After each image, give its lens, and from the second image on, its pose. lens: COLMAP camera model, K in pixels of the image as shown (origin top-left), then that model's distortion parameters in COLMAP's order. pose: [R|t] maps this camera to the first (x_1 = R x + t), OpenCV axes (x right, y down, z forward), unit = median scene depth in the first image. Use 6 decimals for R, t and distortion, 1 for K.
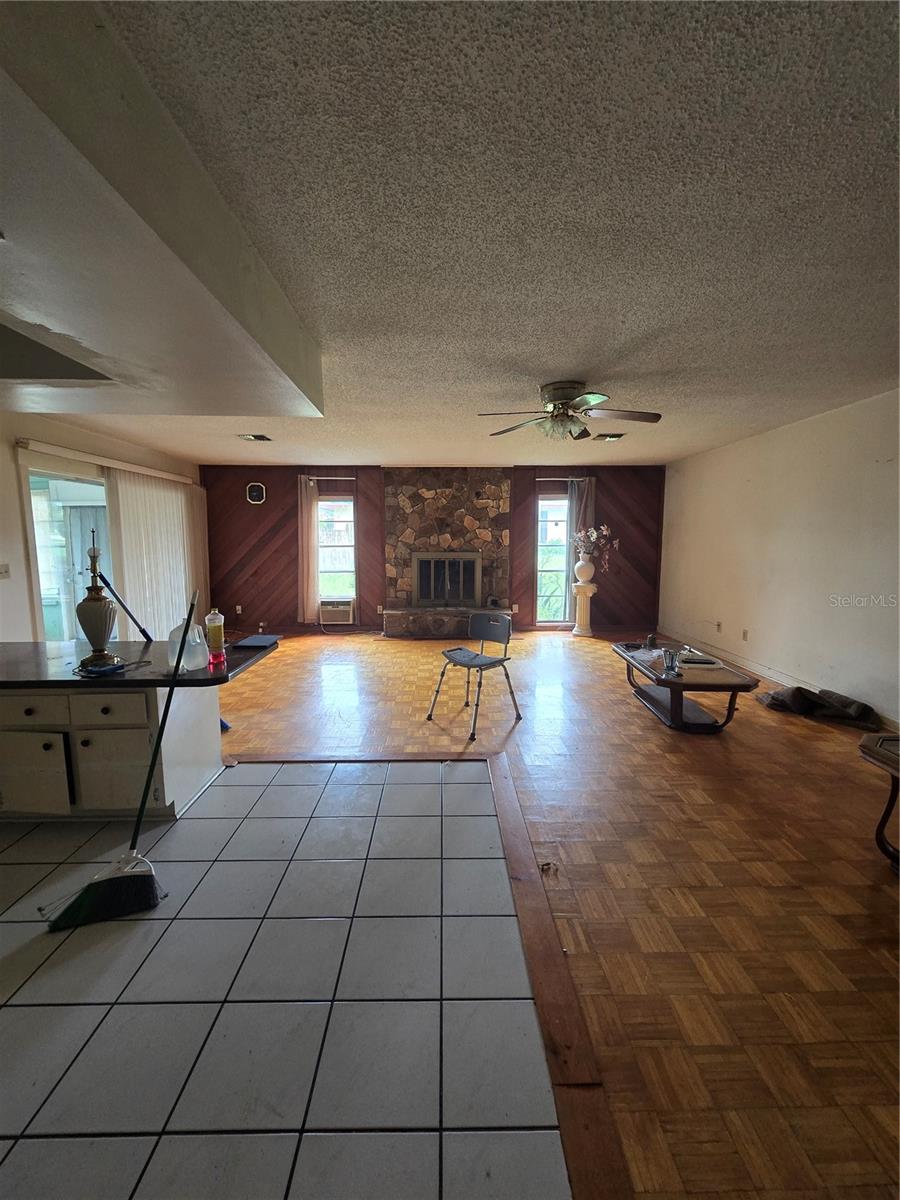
lens RADIAL K [[493.4, 0, 443.5], [0, 493.4, 599.5], [0, 0, 1]] dist [0.004642, -0.001672]
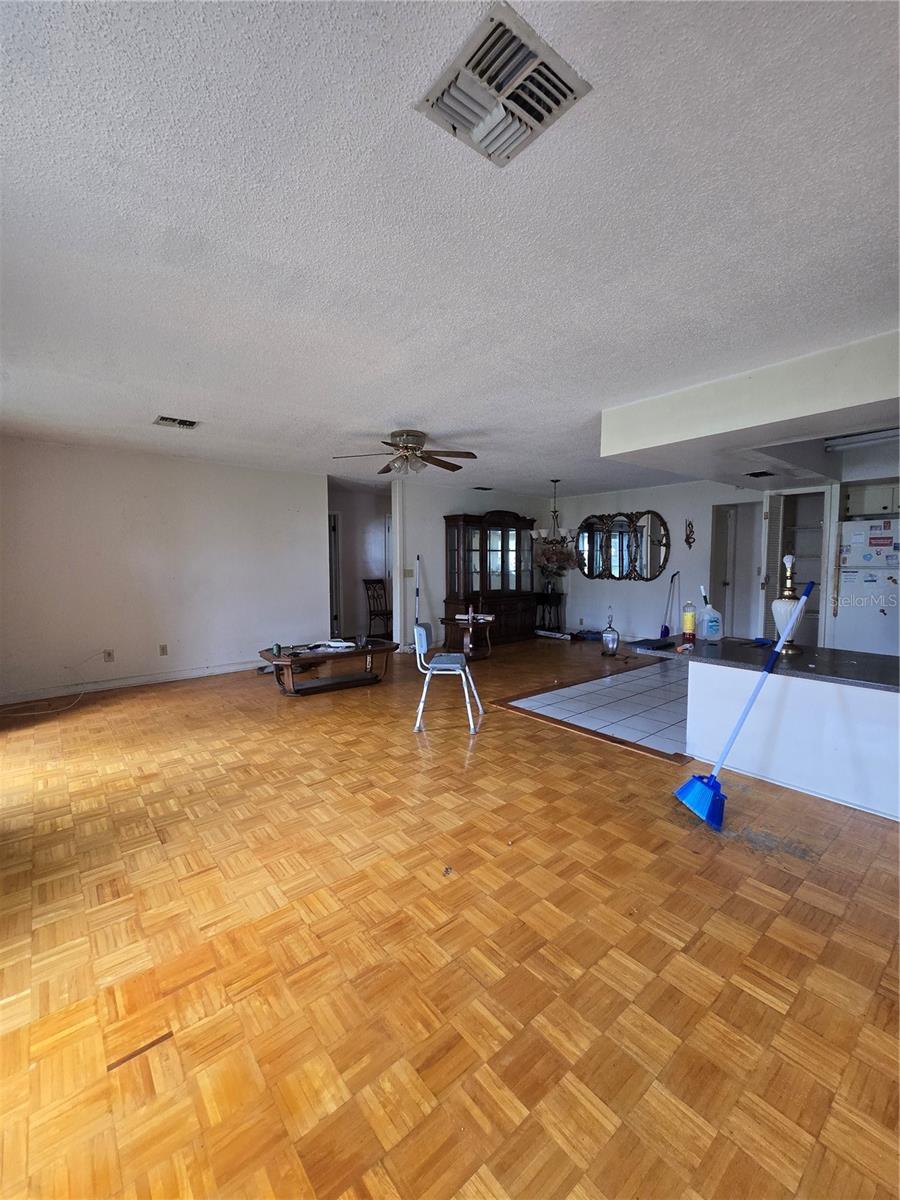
lens RADIAL K [[493.4, 0, 447.4], [0, 493.4, 591.8], [0, 0, 1]] dist [0.004642, -0.001672]
pose [[-0.632796, -0.044922, 0.773014, -0.393010], [0.098226, 0.985593, 0.137685, -0.093929], [-0.768063, 0.163057, -0.619267, 0.851294]]
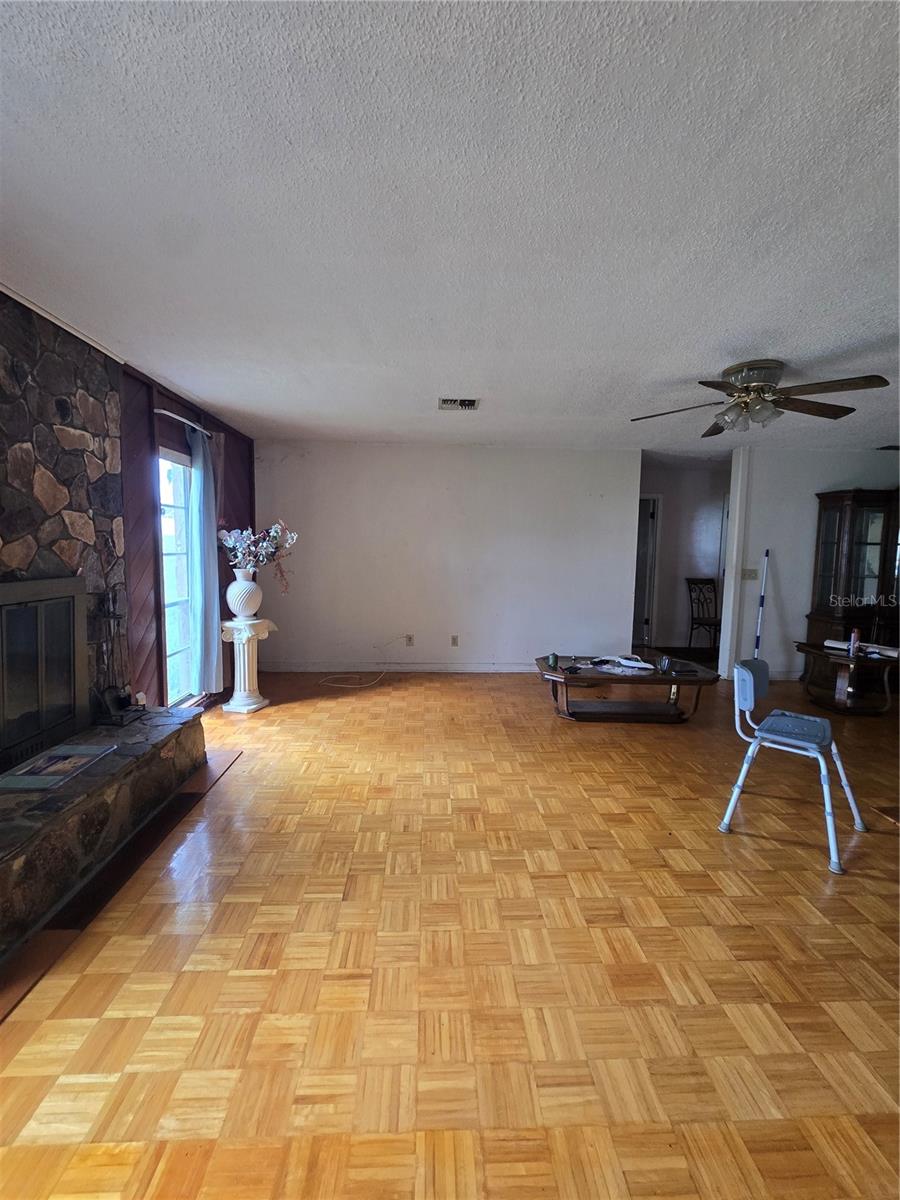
lens RADIAL K [[493.4, 0, 448.6], [0, 493.4, 590.3], [0, 0, 1]] dist [0.004642, -0.001672]
pose [[-0.032878, -0.086406, 0.995717, -0.287747], [0.105795, 0.990358, 0.089434, -0.090290], [-0.993844, 0.108283, -0.023420, 0.751655]]
